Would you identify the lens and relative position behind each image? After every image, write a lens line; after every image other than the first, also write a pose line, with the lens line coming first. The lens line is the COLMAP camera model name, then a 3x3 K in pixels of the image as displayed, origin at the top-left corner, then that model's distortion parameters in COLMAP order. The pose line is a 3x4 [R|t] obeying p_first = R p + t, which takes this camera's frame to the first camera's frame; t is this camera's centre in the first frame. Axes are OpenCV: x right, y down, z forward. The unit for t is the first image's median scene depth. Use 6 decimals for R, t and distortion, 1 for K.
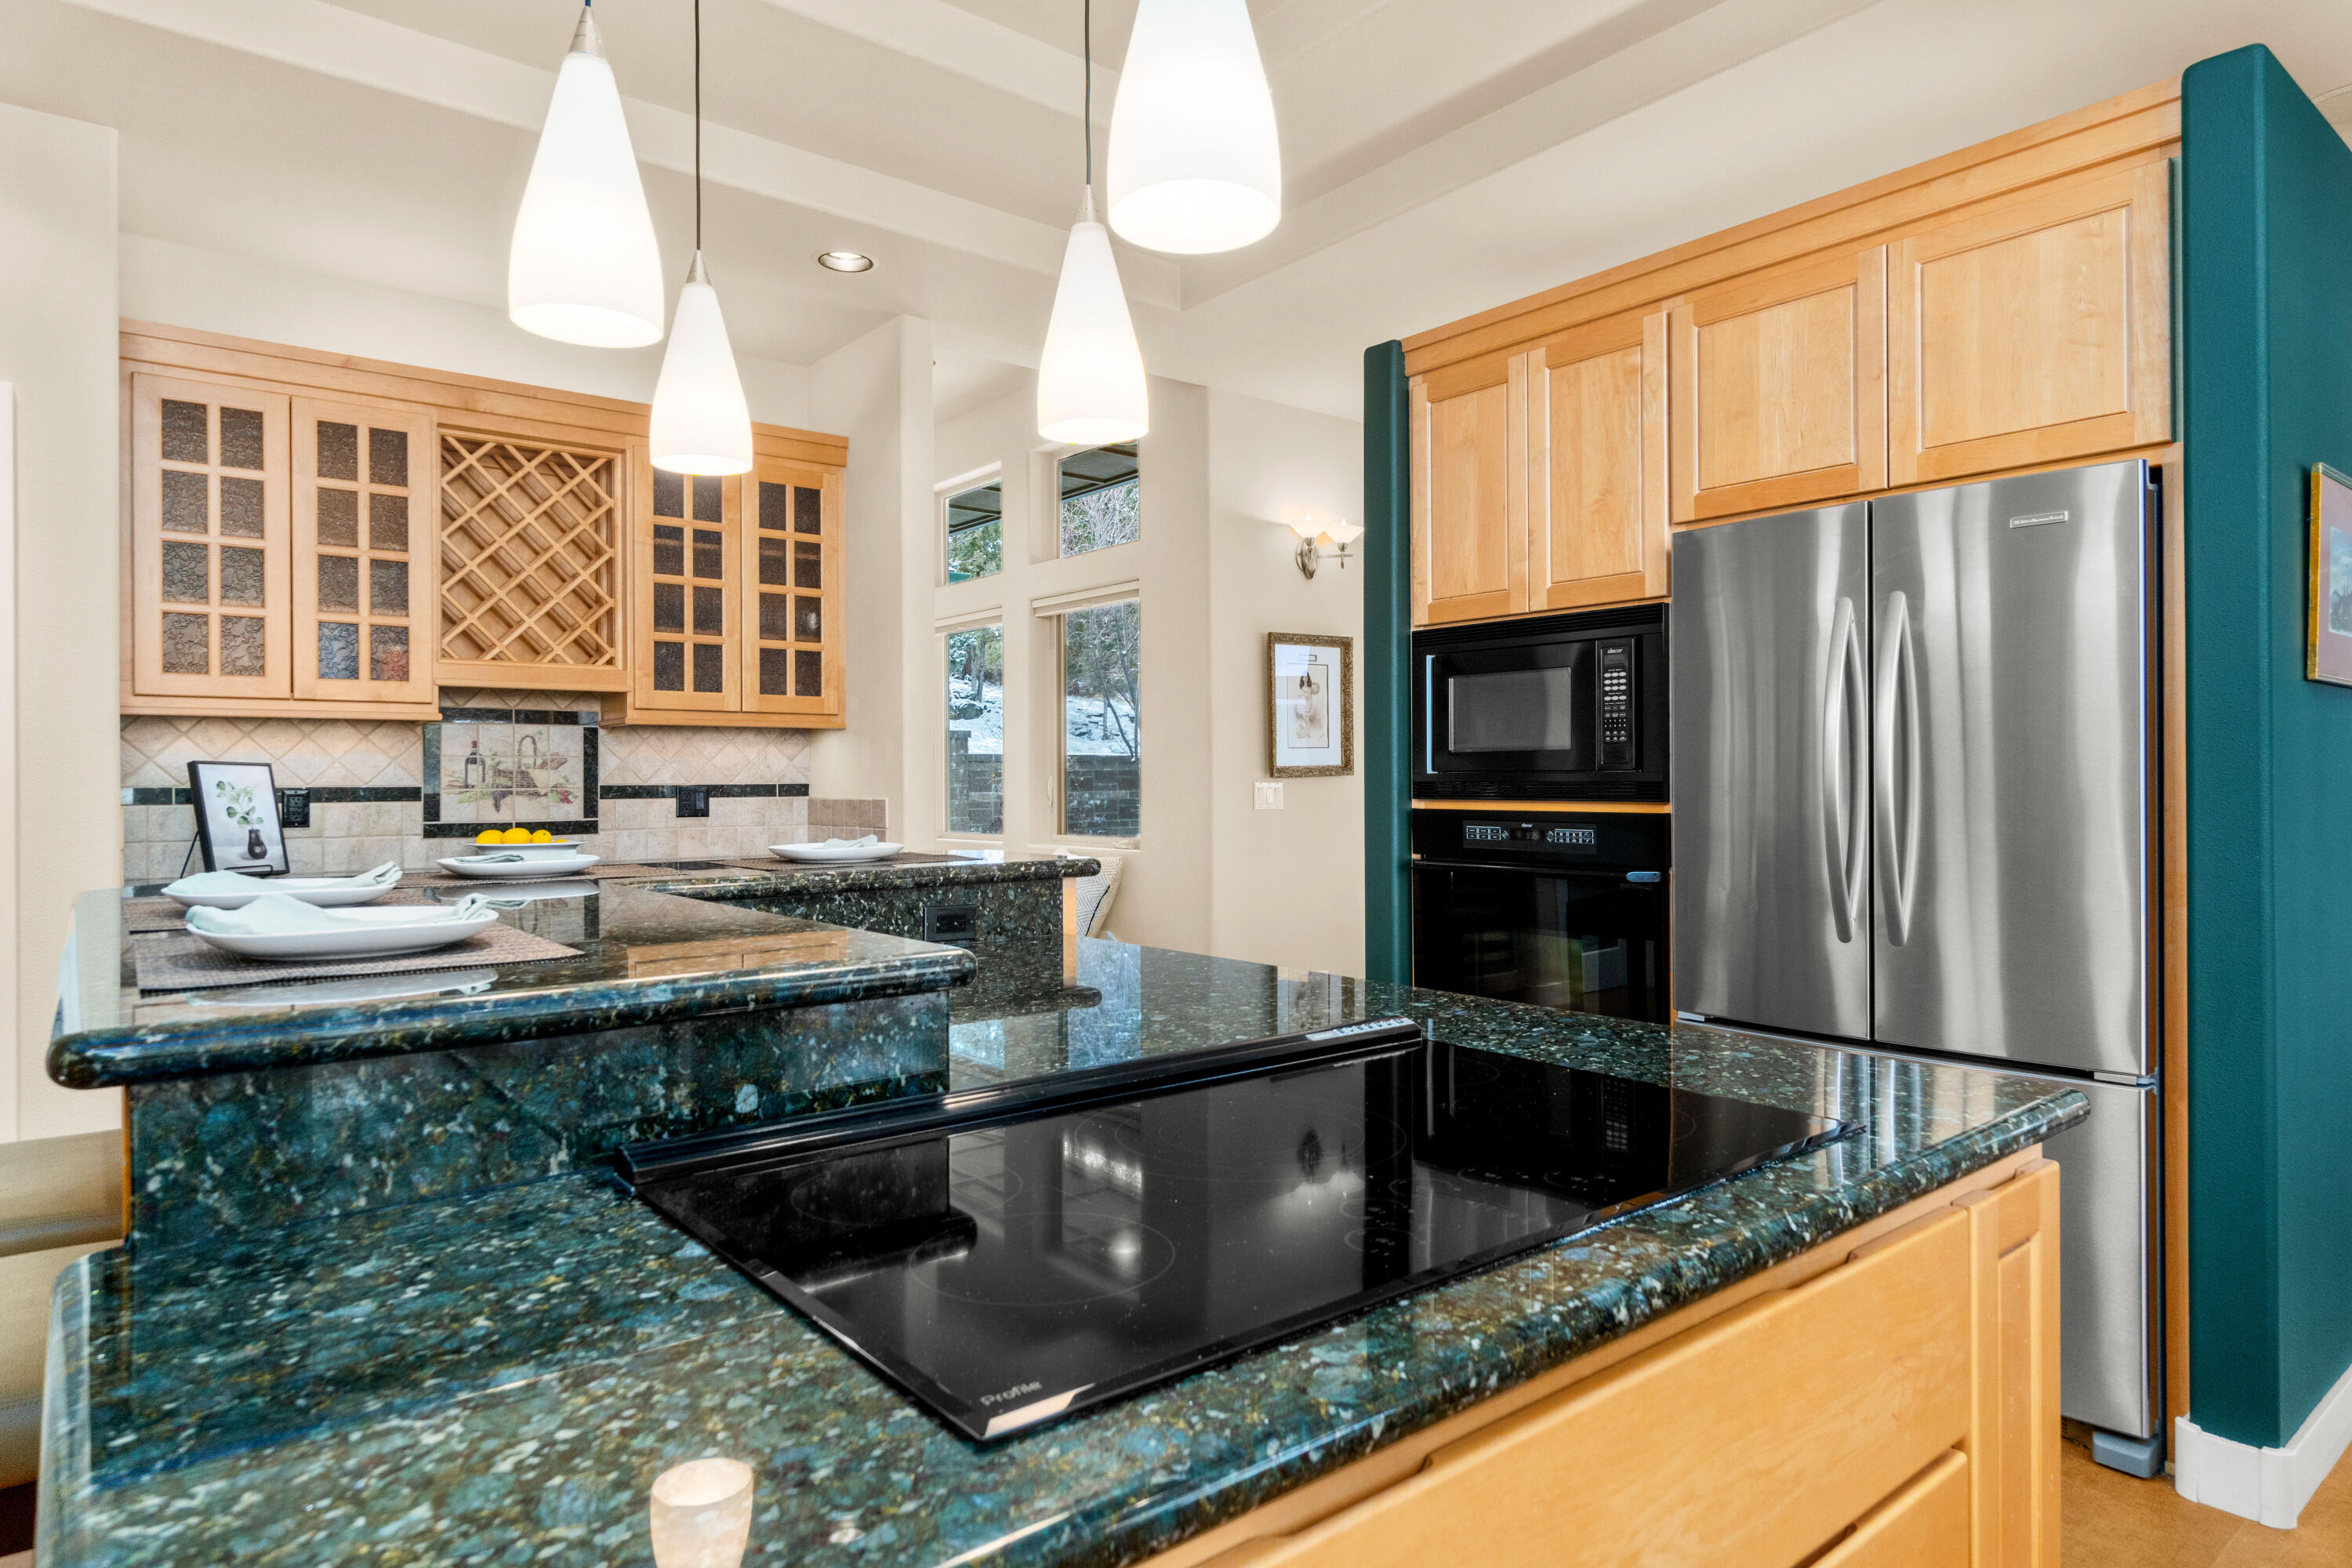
lens RADIAL K [[1336.5, 0, 1176.0], [0, 1336.5, 778.4], [0, 0, 1]] dist [0.004027, 0.000744]
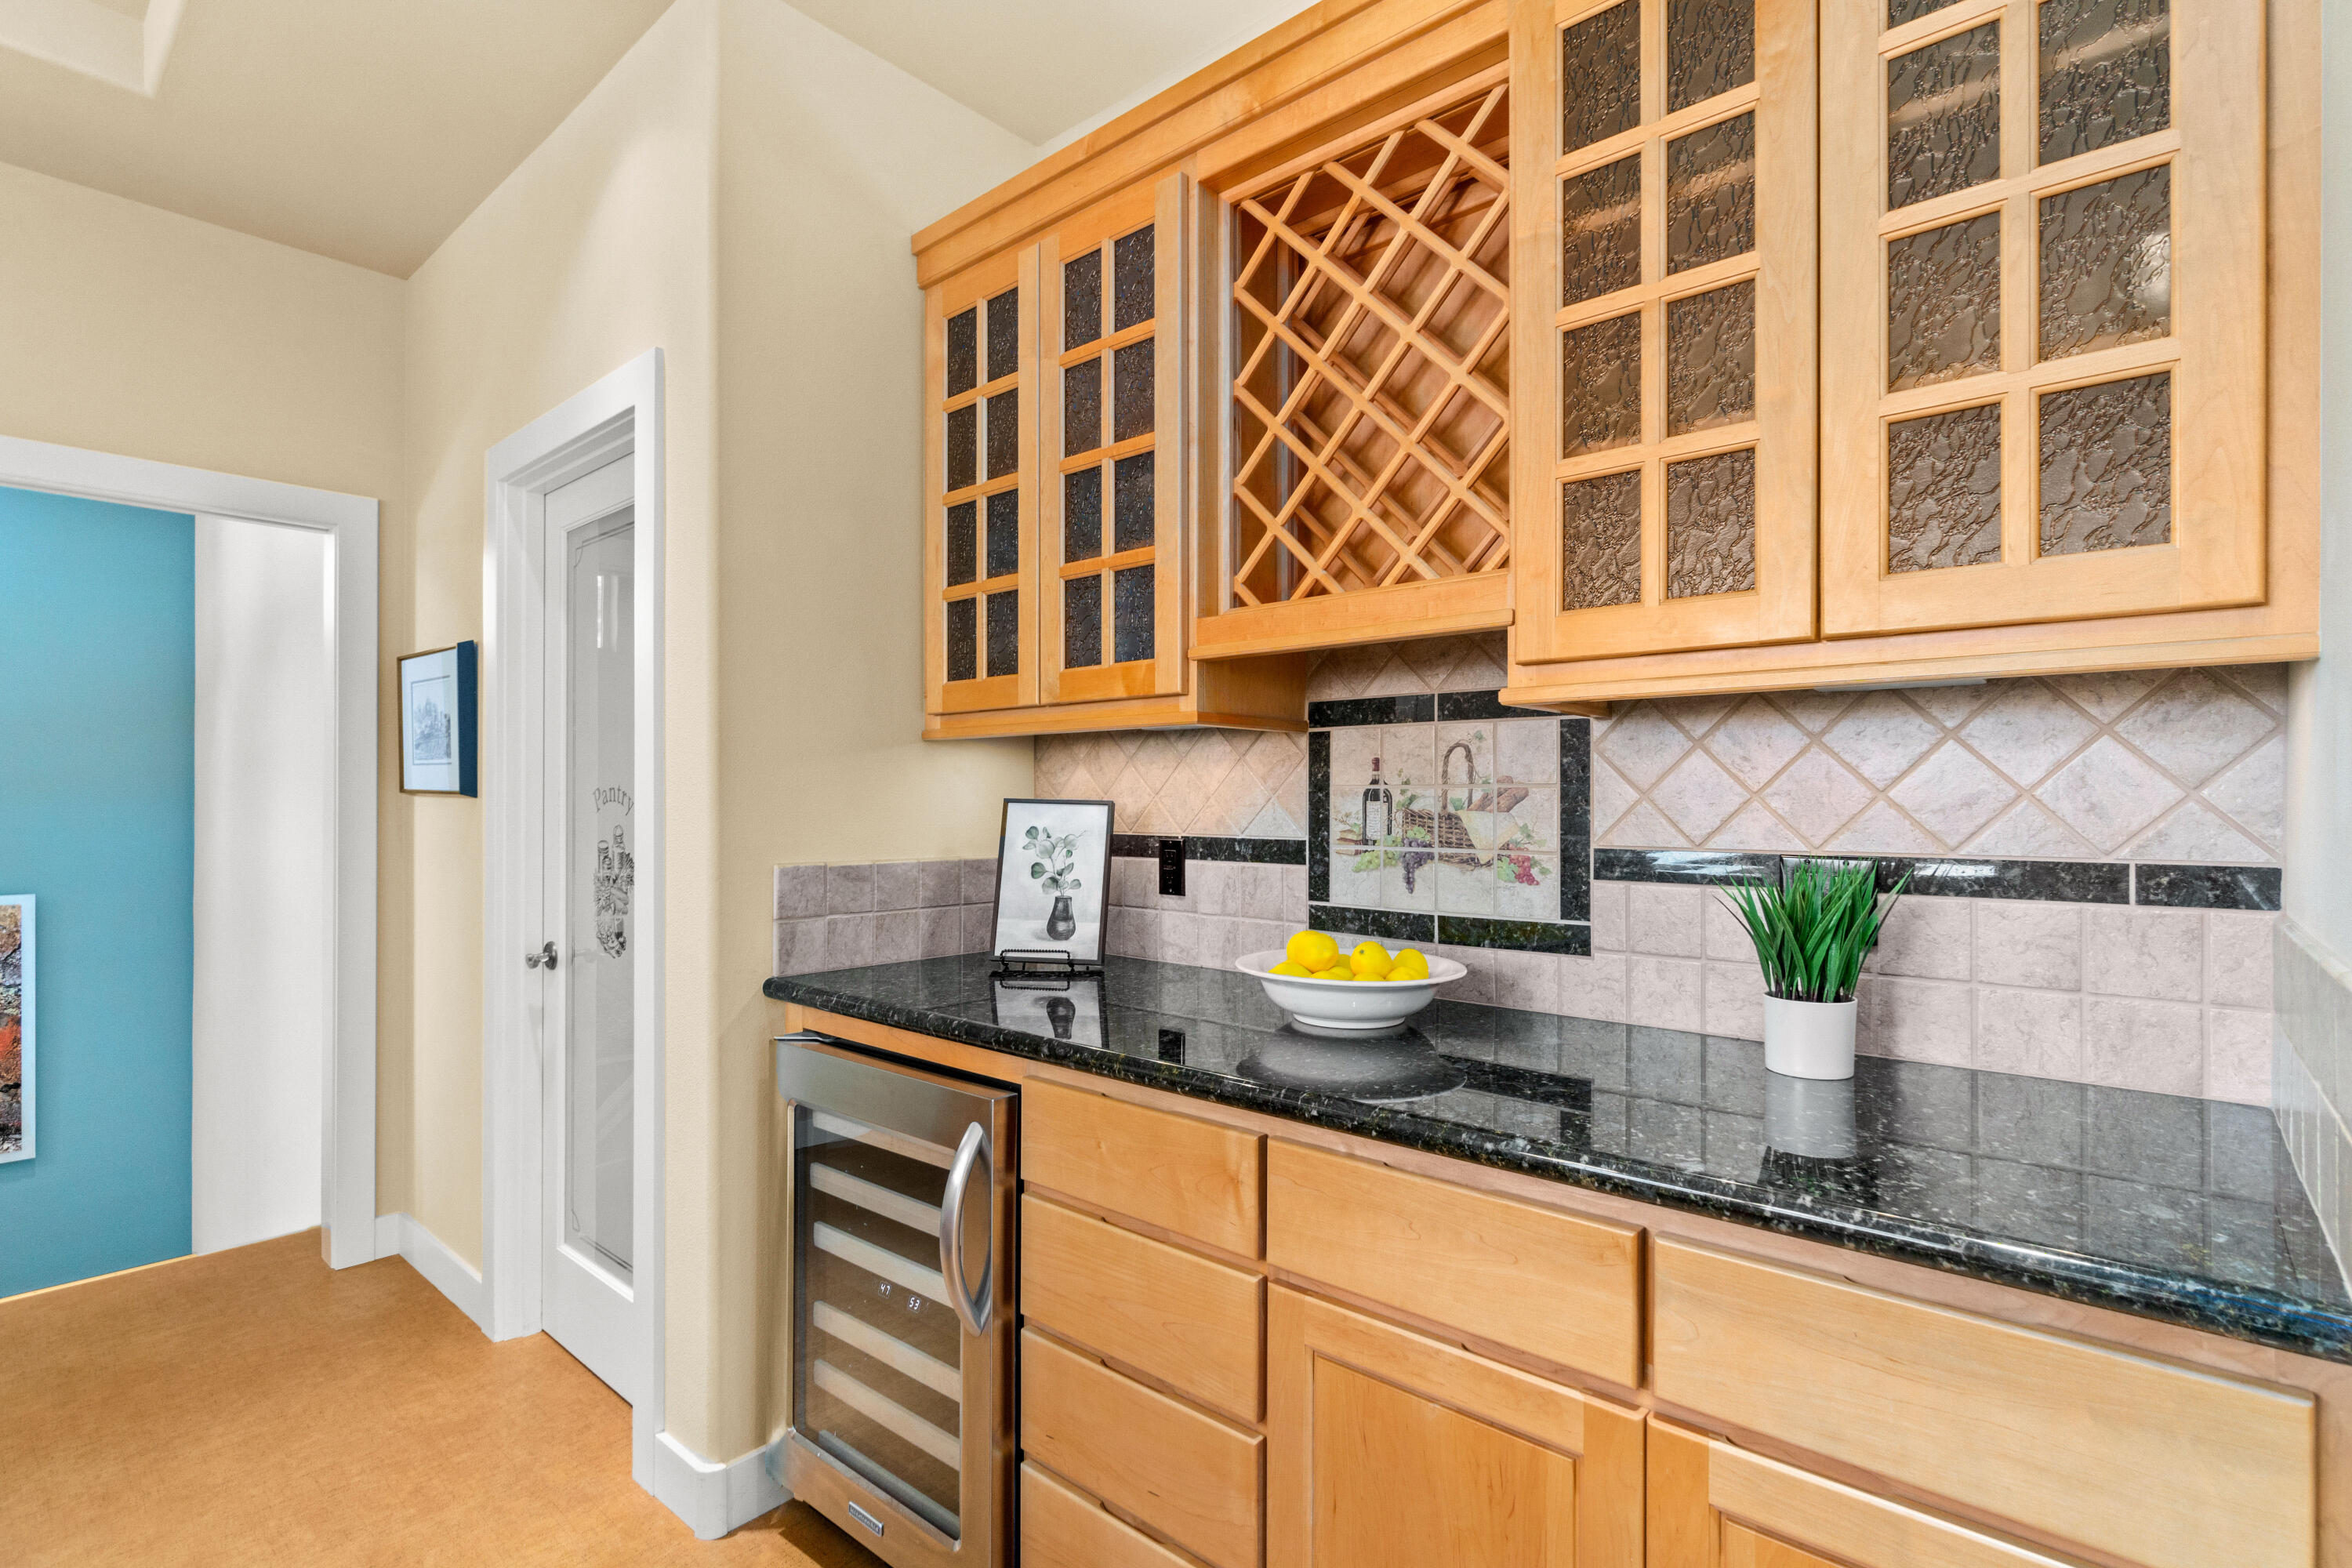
lens RADIAL K [[1104.5, 0, 1176.0], [0, 1104.5, 784.0], [0, 0, 1]] dist [-0.002130, -0.000384]
pose [[0.173485, -0.011419, -0.984770, -0.098970], [-0.002343, 0.999925, -0.012008, -0.012010], [0.984834, 0.004391, 0.173445, 0.842899]]
